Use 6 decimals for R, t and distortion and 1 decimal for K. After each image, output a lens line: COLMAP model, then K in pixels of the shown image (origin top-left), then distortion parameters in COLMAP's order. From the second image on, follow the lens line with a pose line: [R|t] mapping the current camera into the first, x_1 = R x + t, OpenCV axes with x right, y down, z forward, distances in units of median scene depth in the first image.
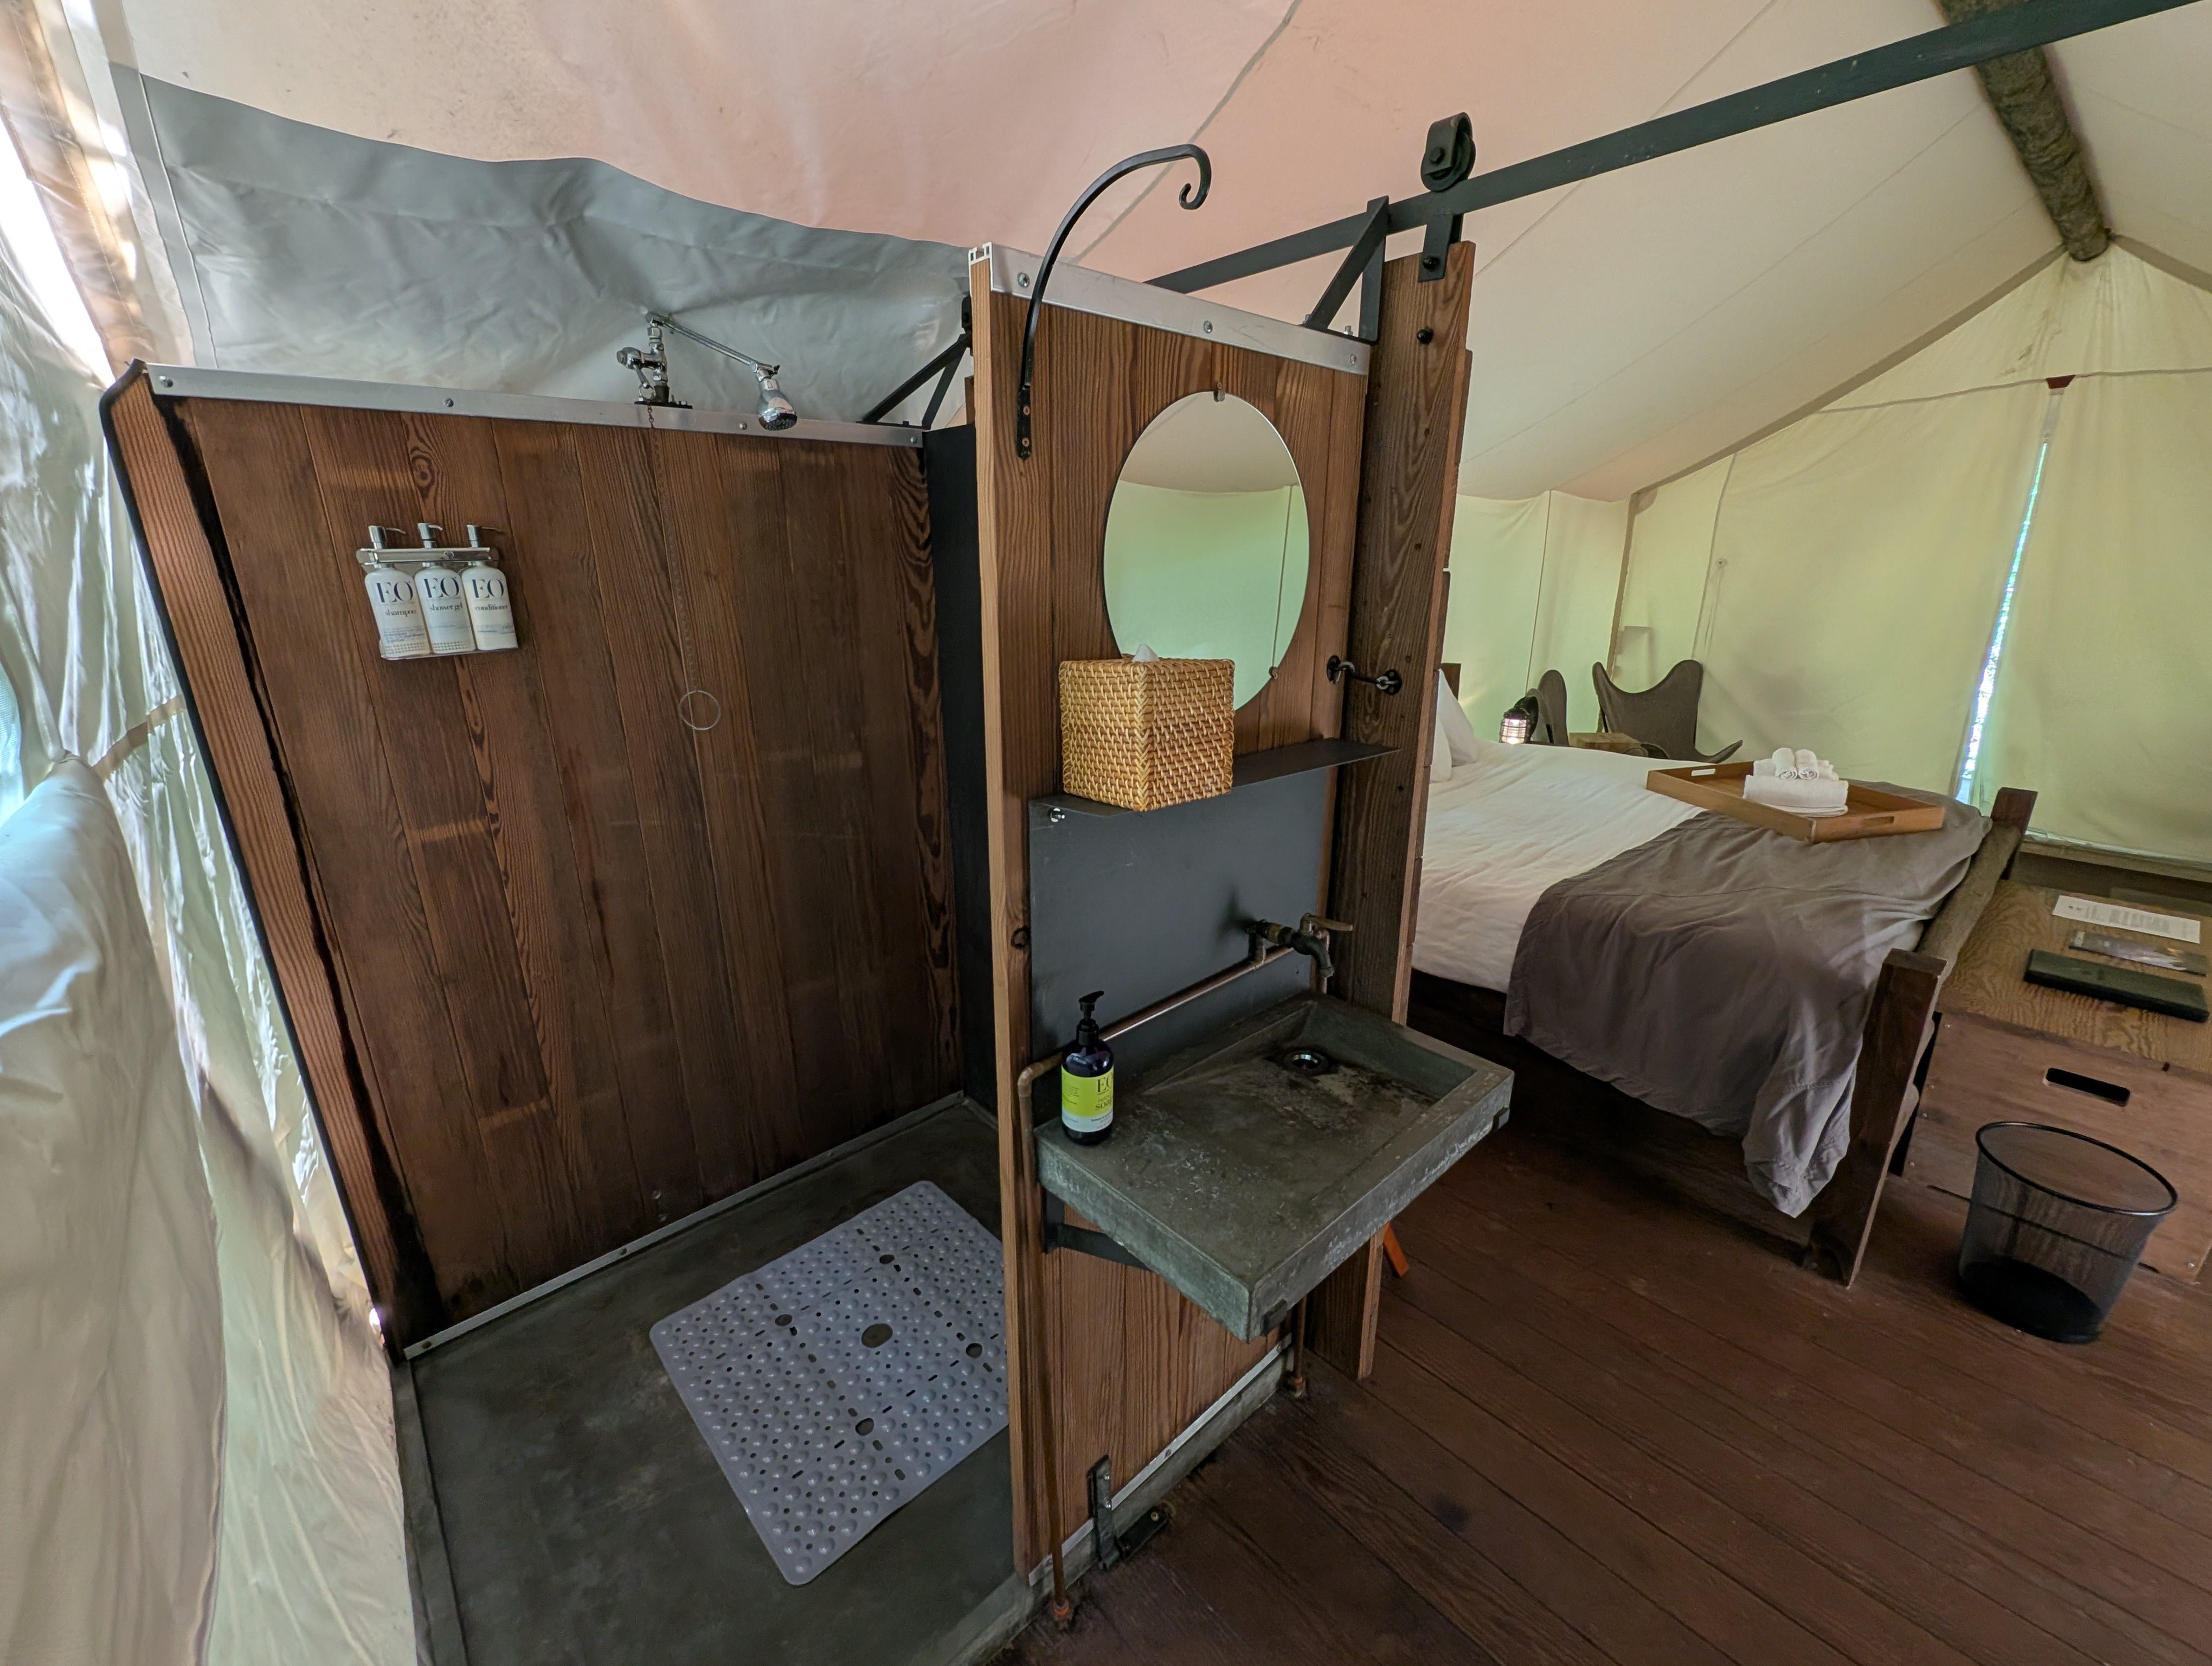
lens RADIAL K [[920.6, 0, 1106.0], [0, 920.6, 833.0], [0, 0, 1]] dist [-0.000496, 0.000207]
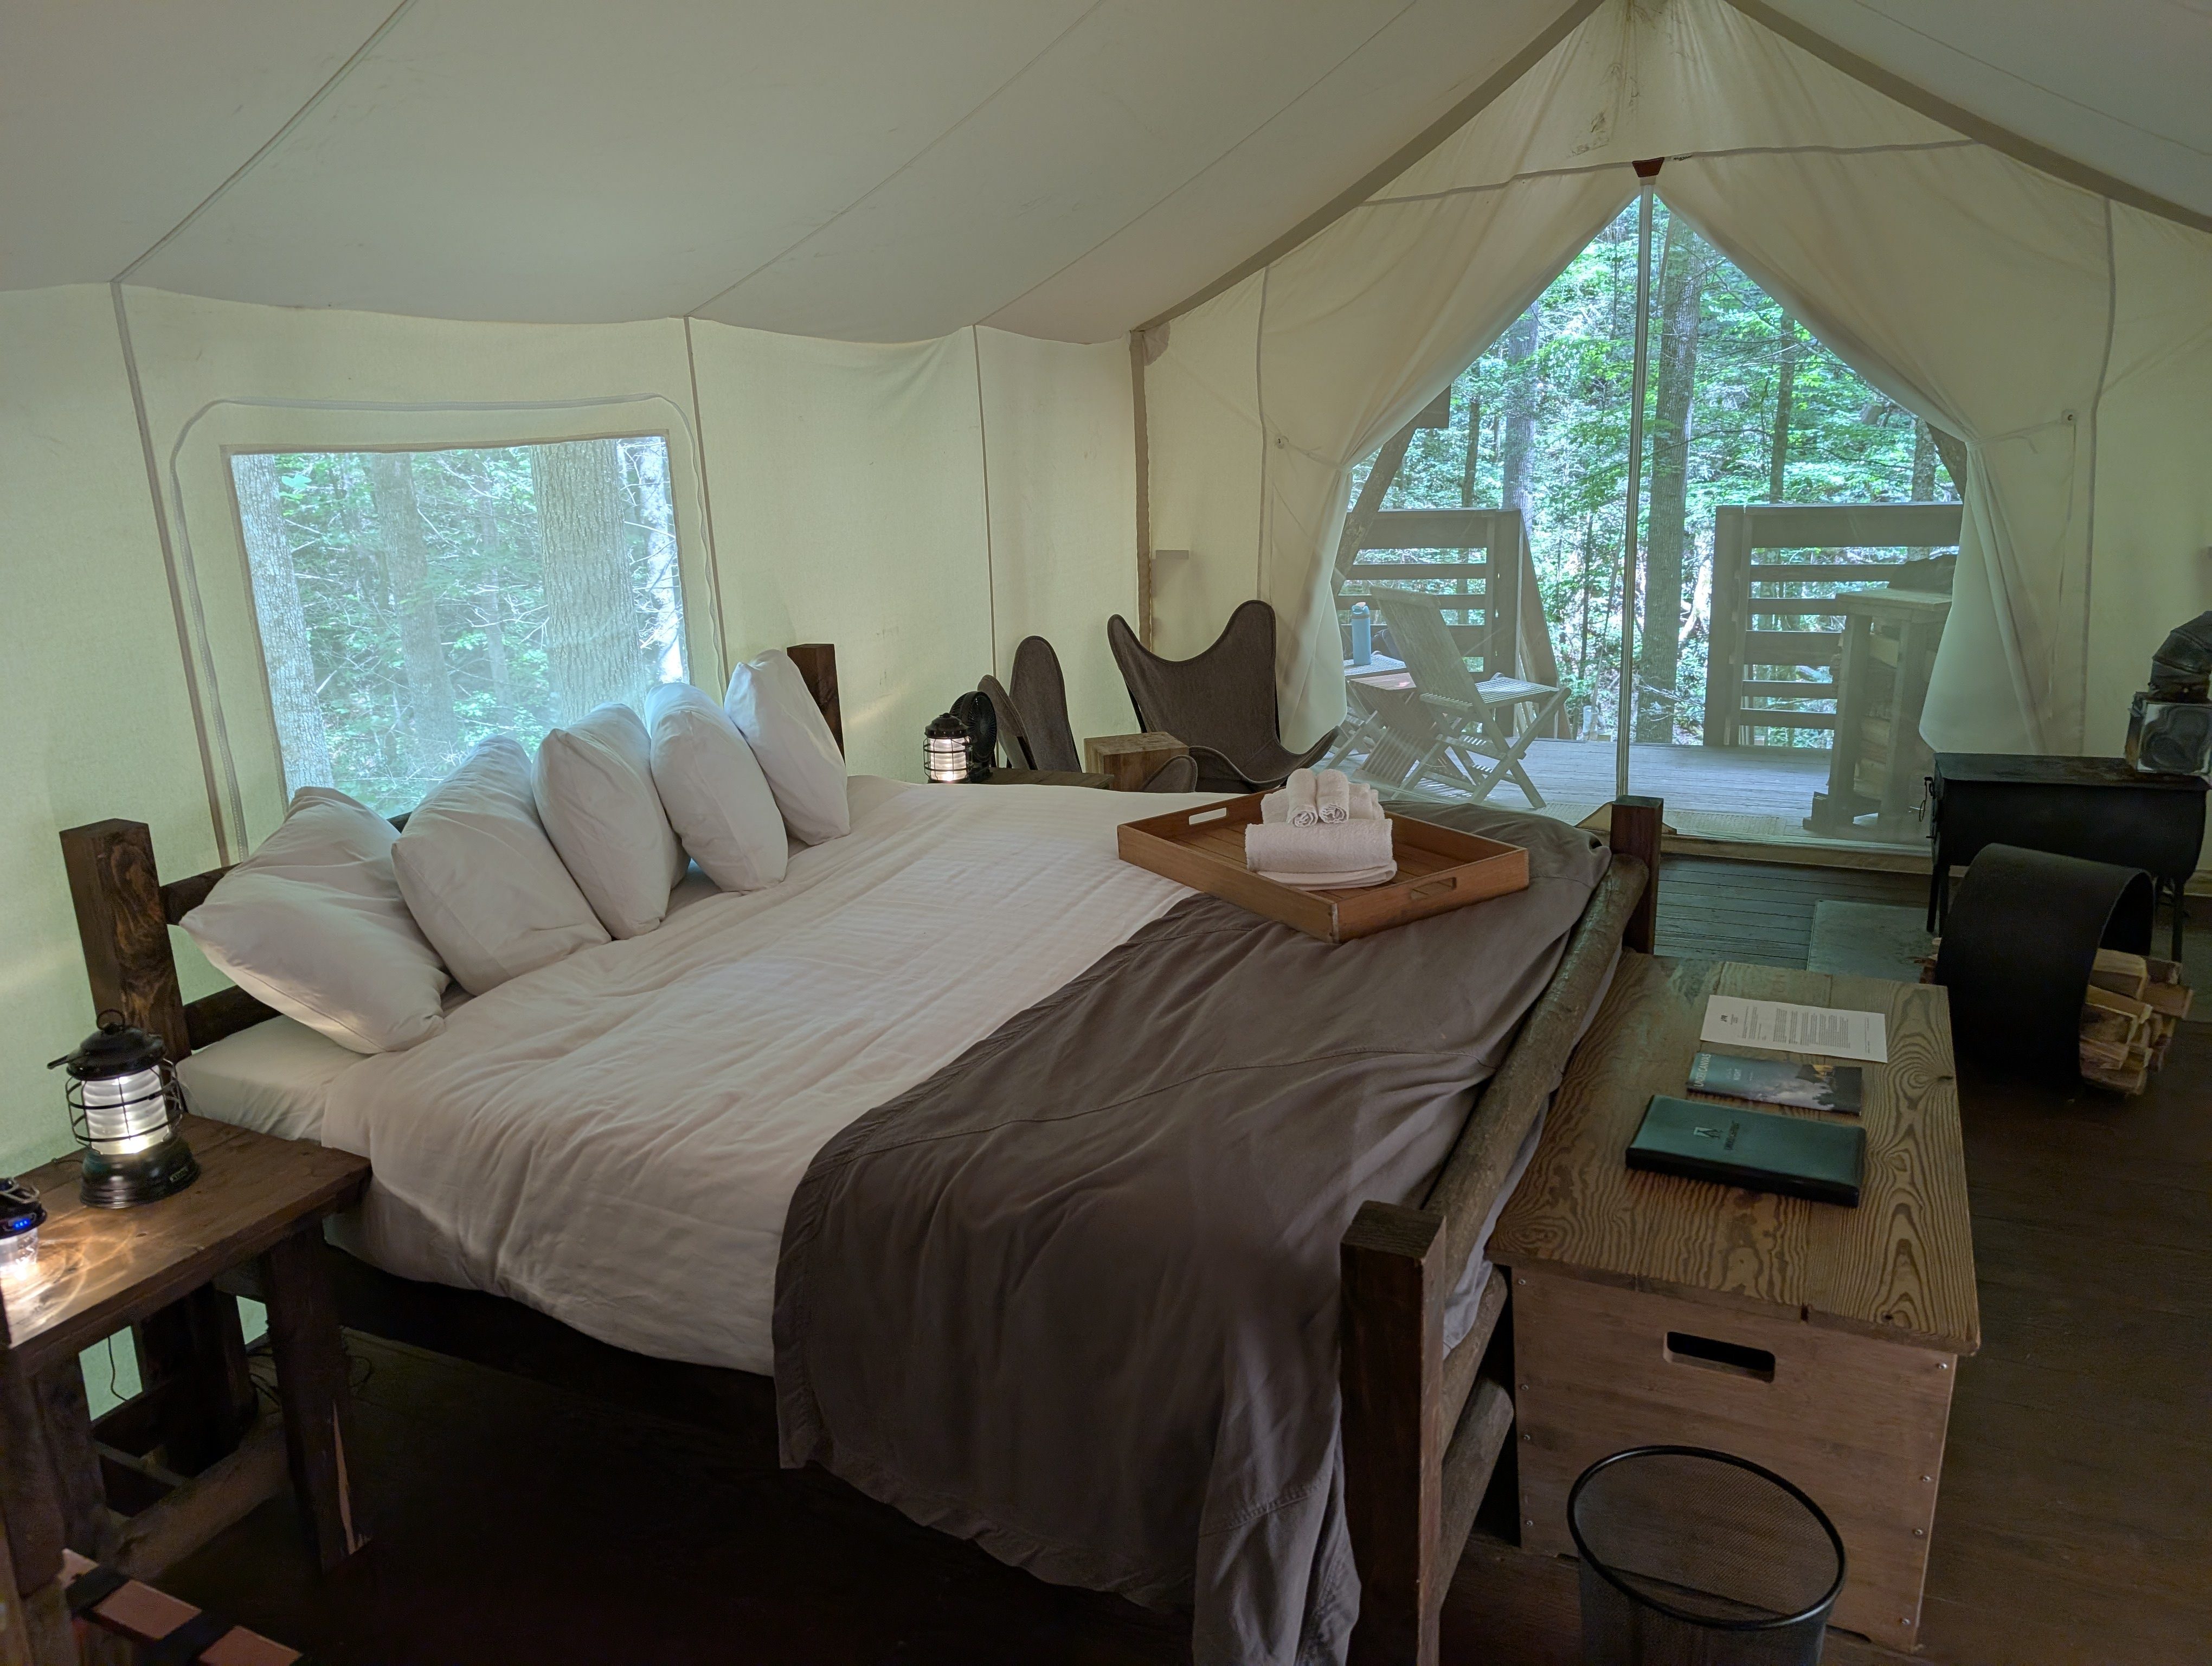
lens RADIAL K [[1592.3, 0, 1106.0], [0, 1592.3, 833.0], [0, 0, 1]] dist [-0.004438, -0.000003]
pose [[0.921716, -0.120421, 0.368698, 0.332625], [0.139221, 0.989953, -0.024712, -0.058314], [-0.362018, 0.074108, 0.929221, 0.172392]]
